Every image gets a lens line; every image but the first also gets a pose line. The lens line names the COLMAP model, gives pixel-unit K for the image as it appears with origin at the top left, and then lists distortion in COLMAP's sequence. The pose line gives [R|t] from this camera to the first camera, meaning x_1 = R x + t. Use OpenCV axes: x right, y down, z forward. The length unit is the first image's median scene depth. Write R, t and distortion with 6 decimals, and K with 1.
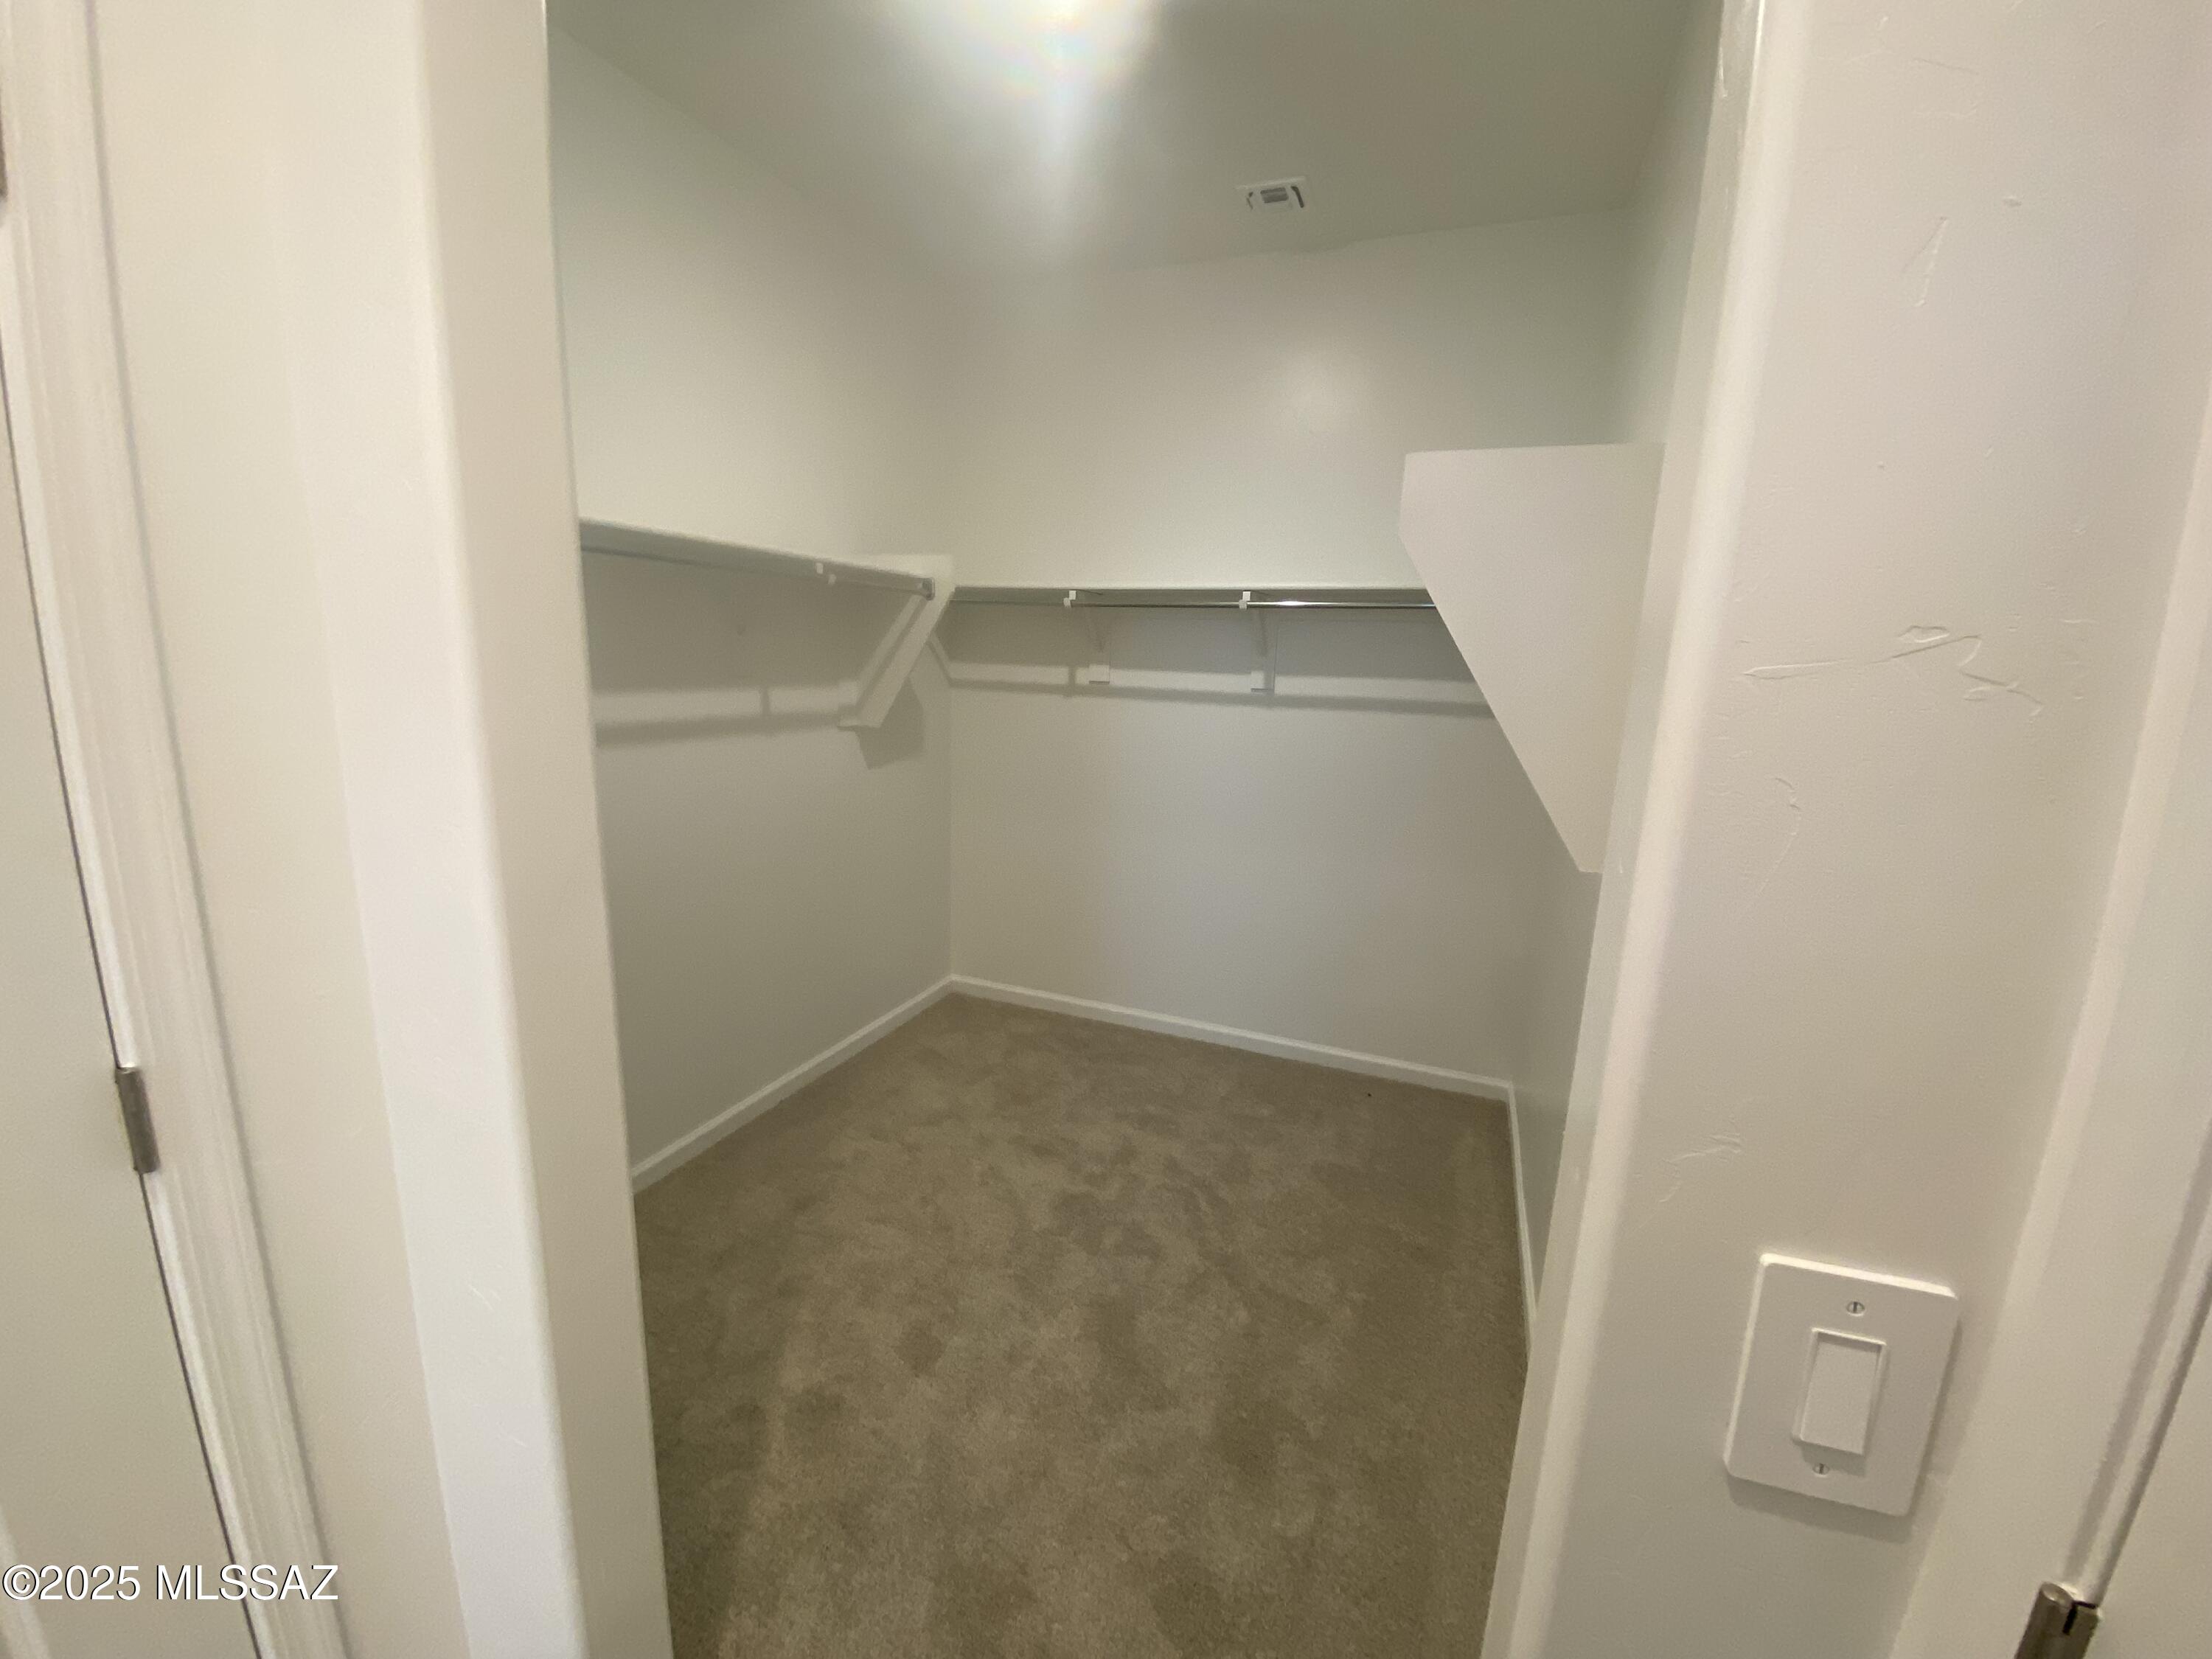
lens RADIAL K [[922.9, 0, 1106.0], [0, 922.9, 829.5], [0, 0, 1]] dist [-0.000509, -0.000060]
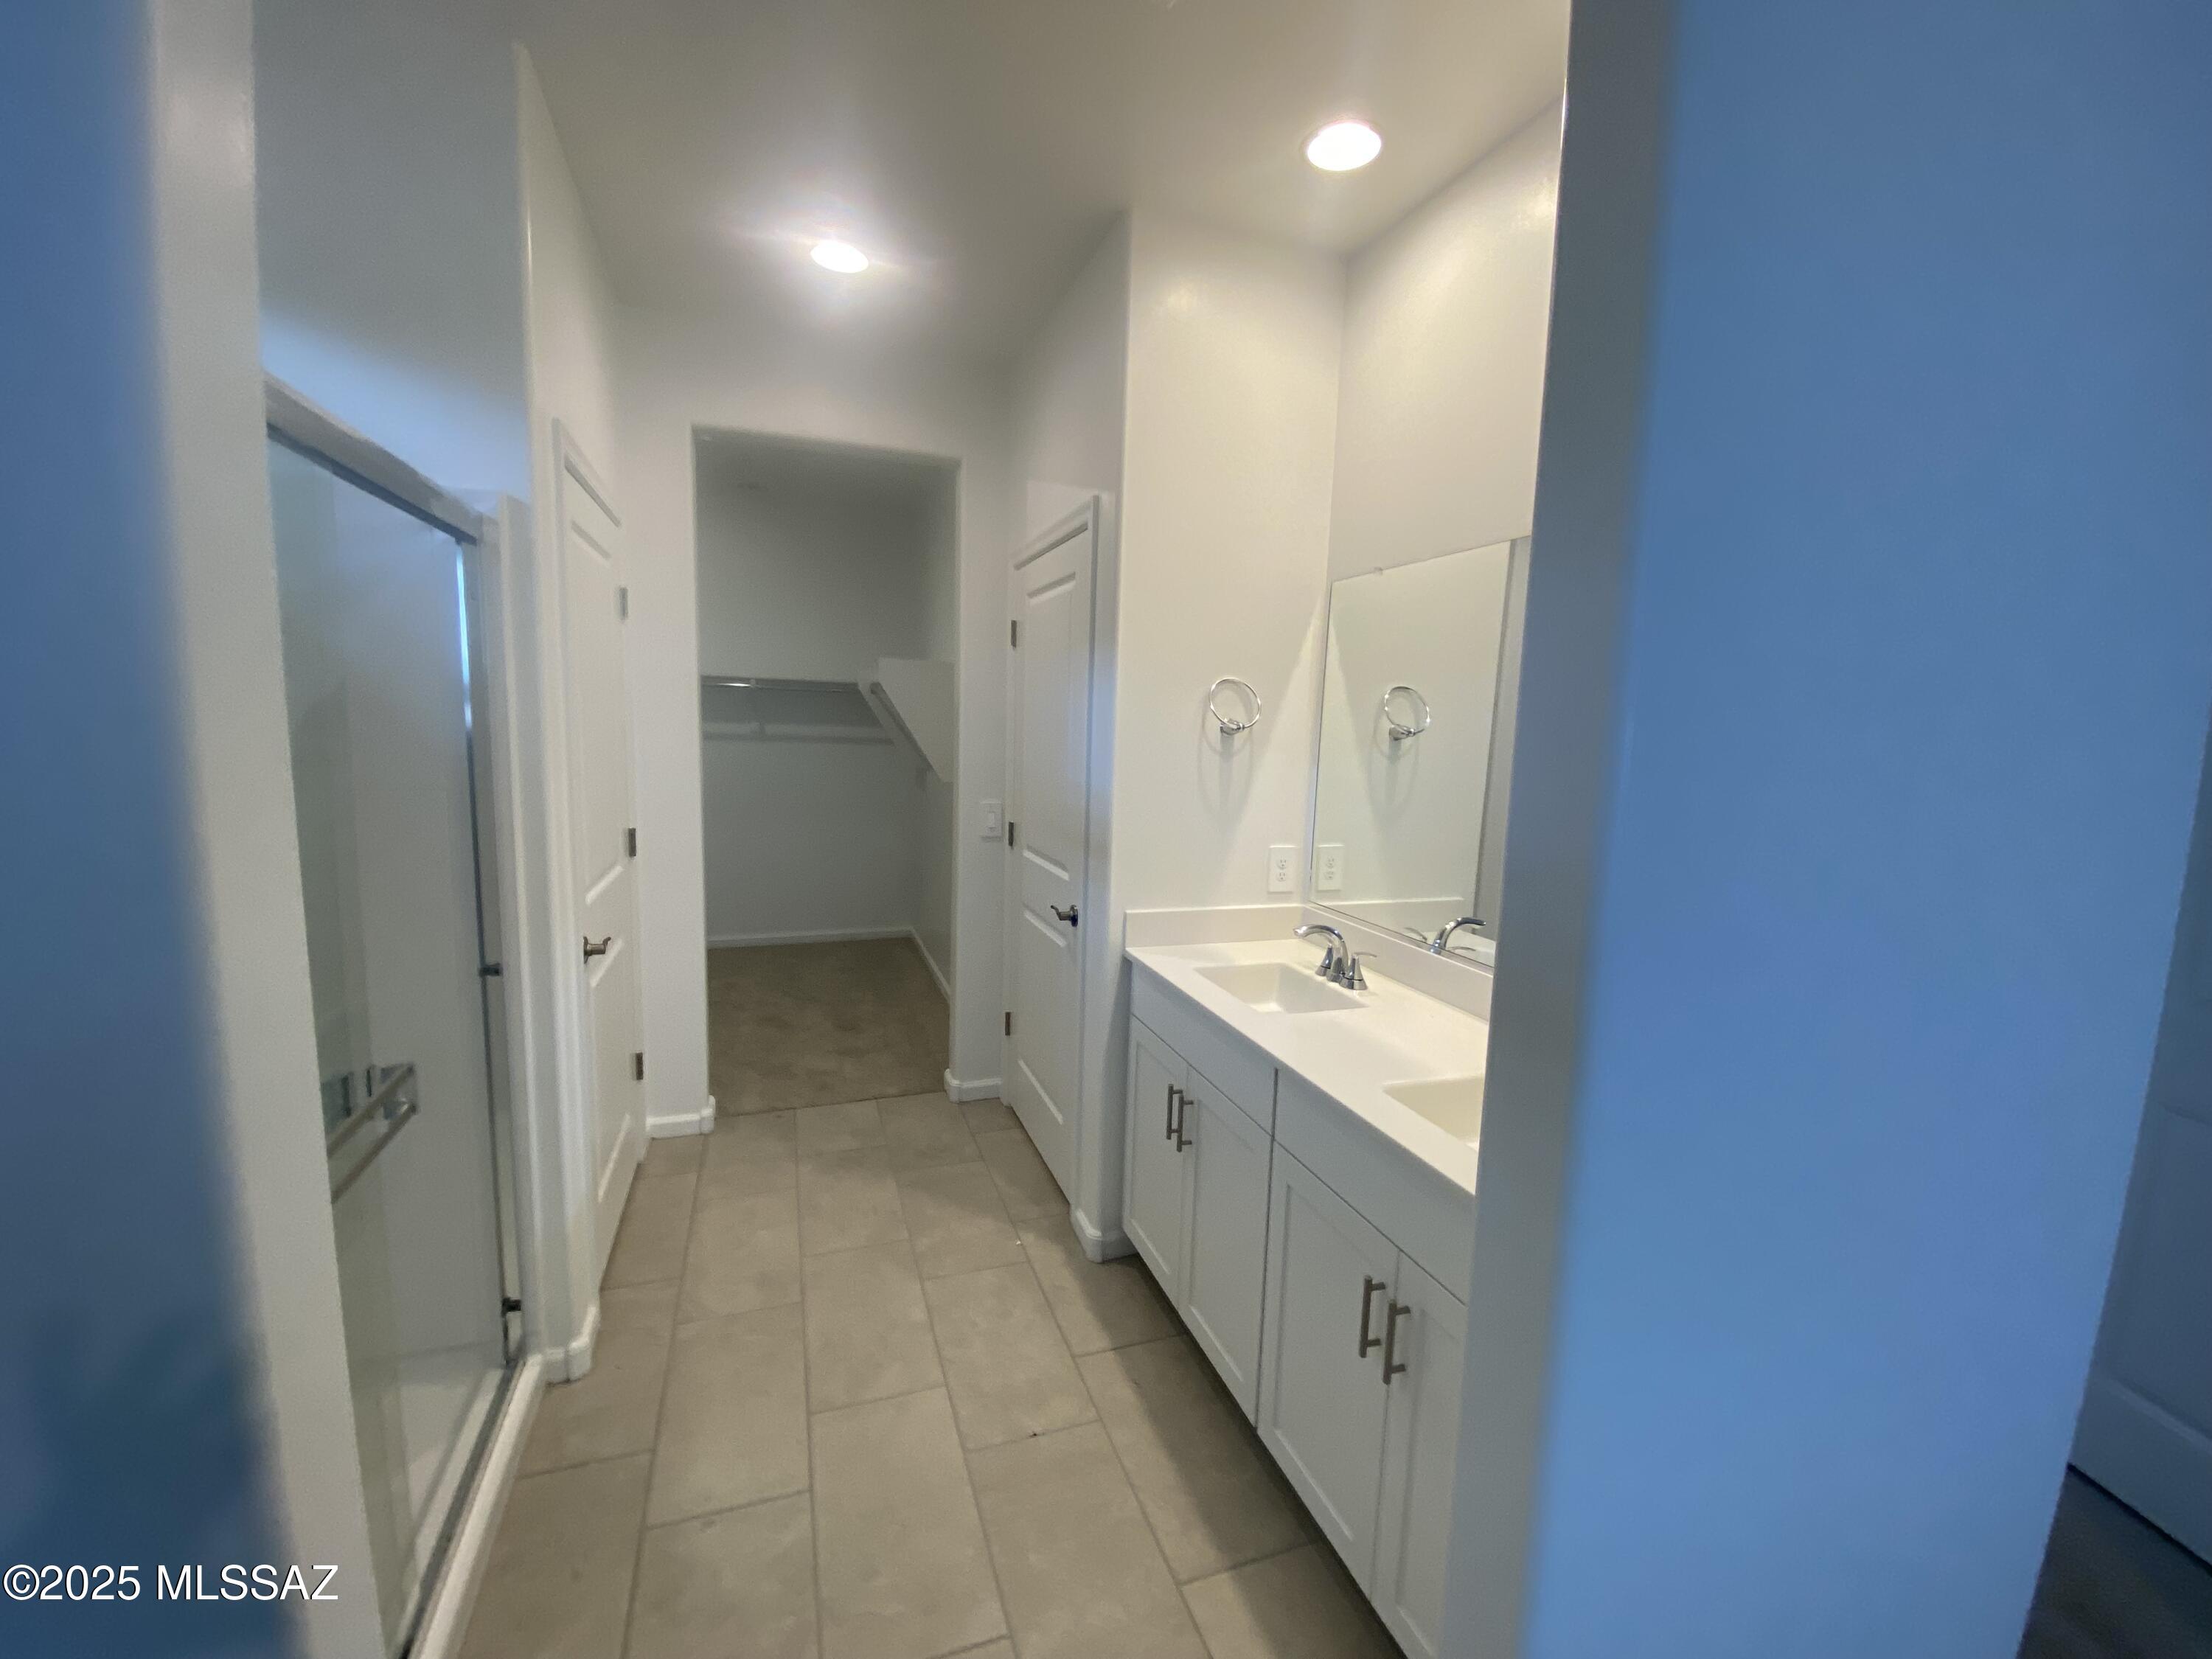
lens RADIAL K [[922.9, 0, 1106.0], [0, 922.9, 829.5], [0, 0, 1]] dist [-0.000509, -0.000060]
pose [[0.762727, -0.087216, 0.640812, -0.546111], [0.124005, 0.992202, -0.012555, 0.160978], [-0.634720, 0.089040, 0.767595, -0.882742]]
